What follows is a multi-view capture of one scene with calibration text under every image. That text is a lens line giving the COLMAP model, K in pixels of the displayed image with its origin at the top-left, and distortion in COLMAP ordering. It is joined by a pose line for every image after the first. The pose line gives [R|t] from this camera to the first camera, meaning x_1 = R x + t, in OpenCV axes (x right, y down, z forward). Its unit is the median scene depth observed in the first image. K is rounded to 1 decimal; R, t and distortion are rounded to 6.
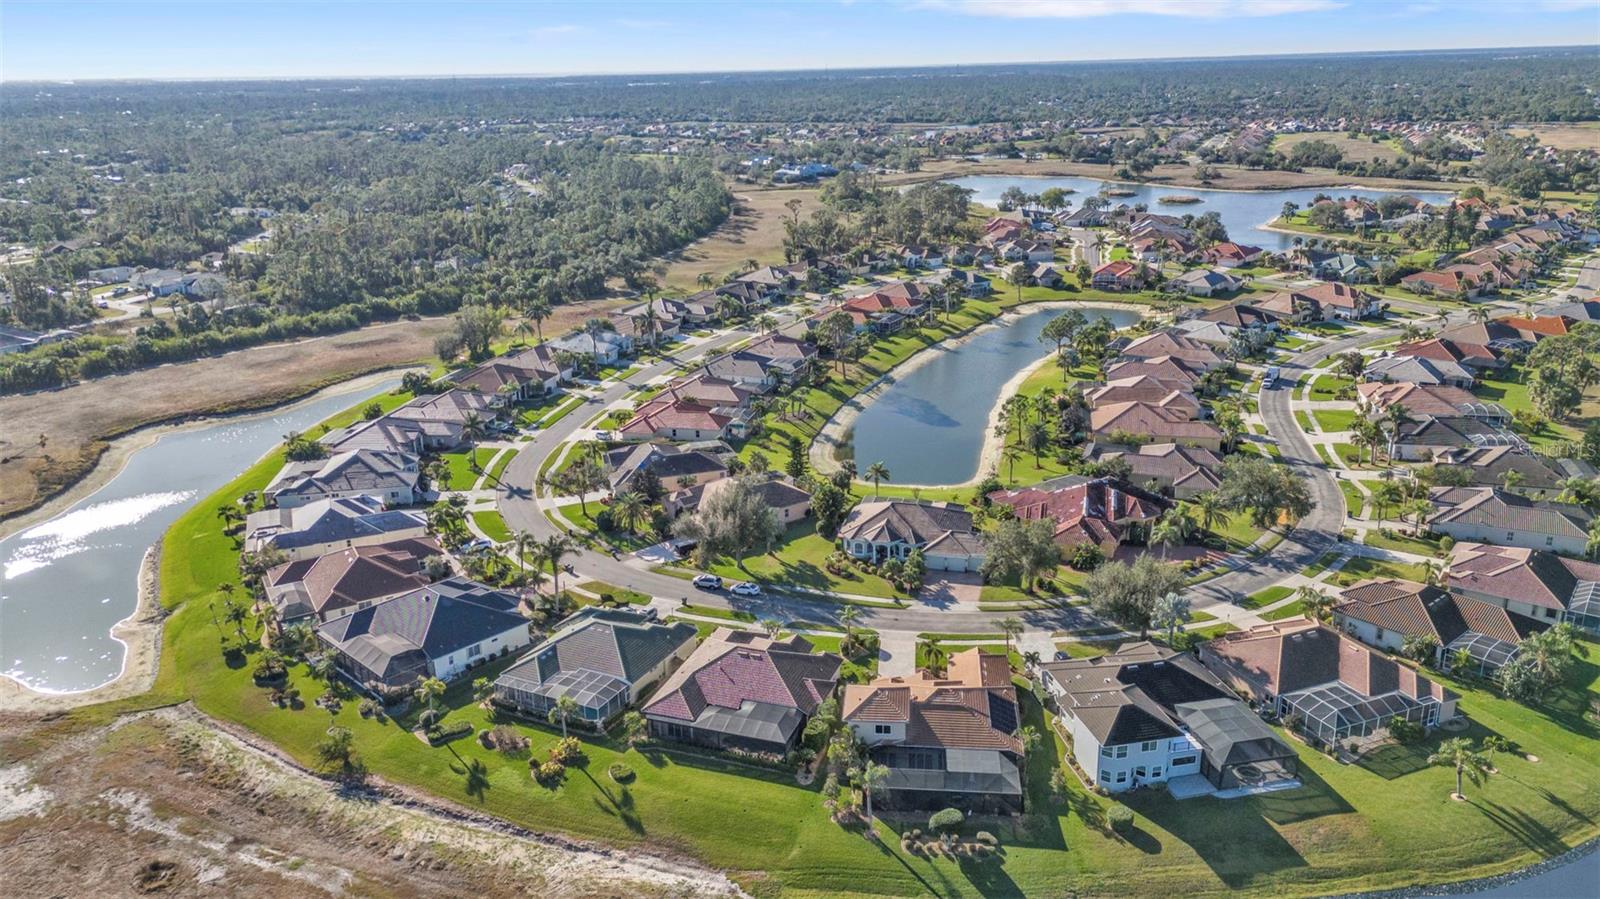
lens RADIAL K [[1162.7, 0, 800.0], [0, 1162.7, 449.5], [0, 0, 1]] dist [0.063480, -0.050592]
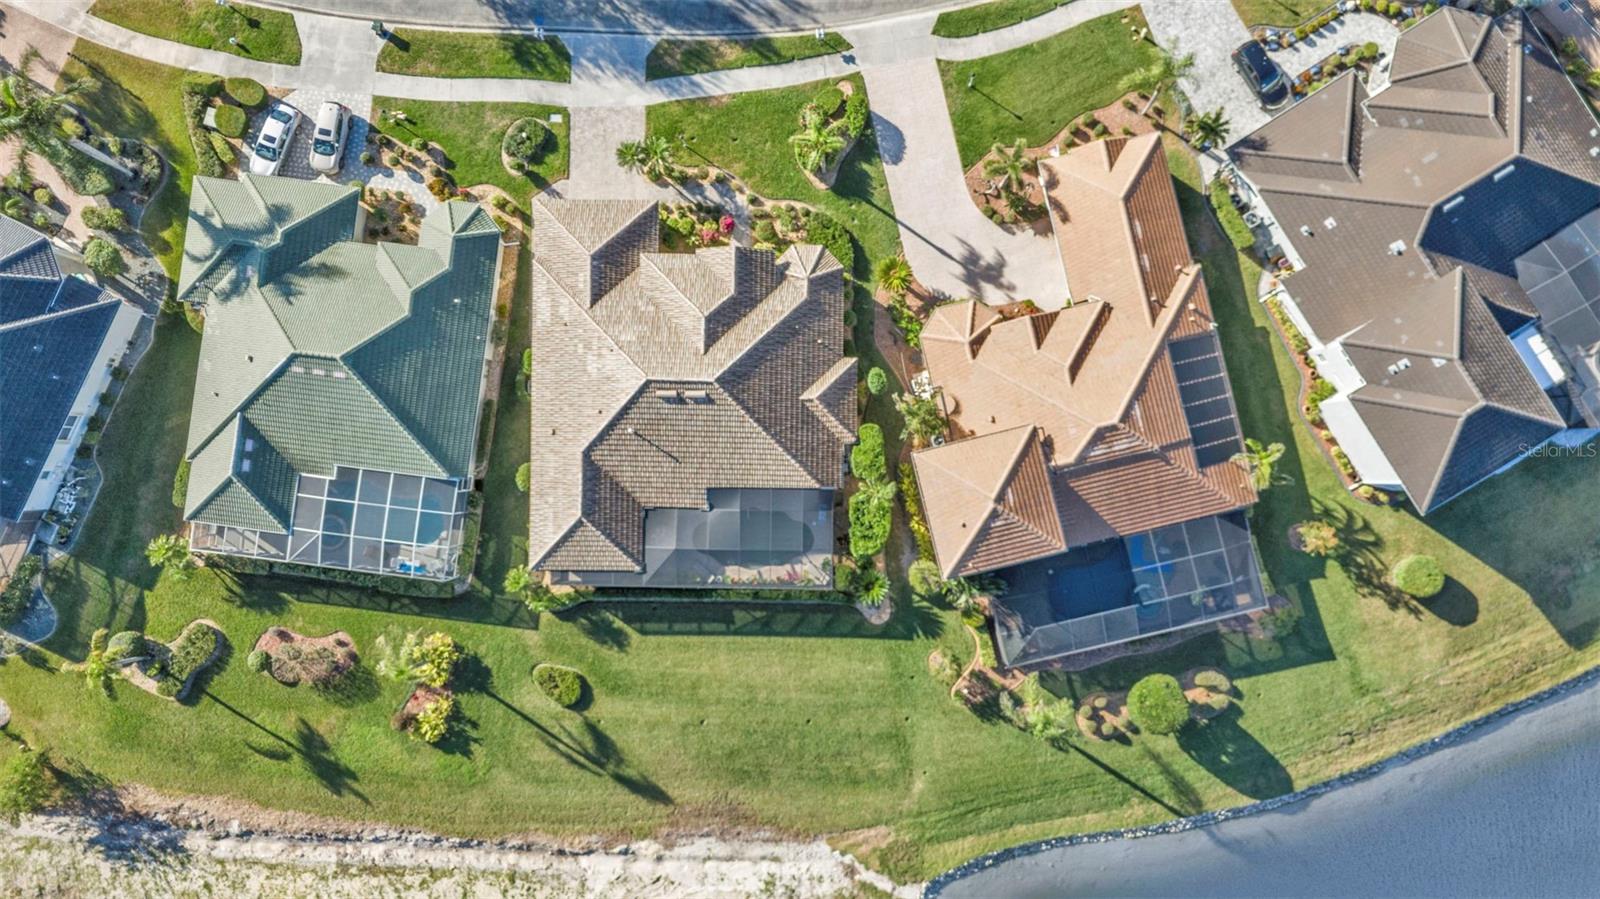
lens RADIAL K [[1162.7, 0, 800.0], [0, 1162.7, 449.5], [0, 0, 1]] dist [0.063480, -0.050592]
pose [[0.944073, -0.329570, 0.010493, -0.011778], [0.100354, 0.317492, 0.942936, -0.301795], [-0.314095, -0.889147, 0.332809, 0.930434]]
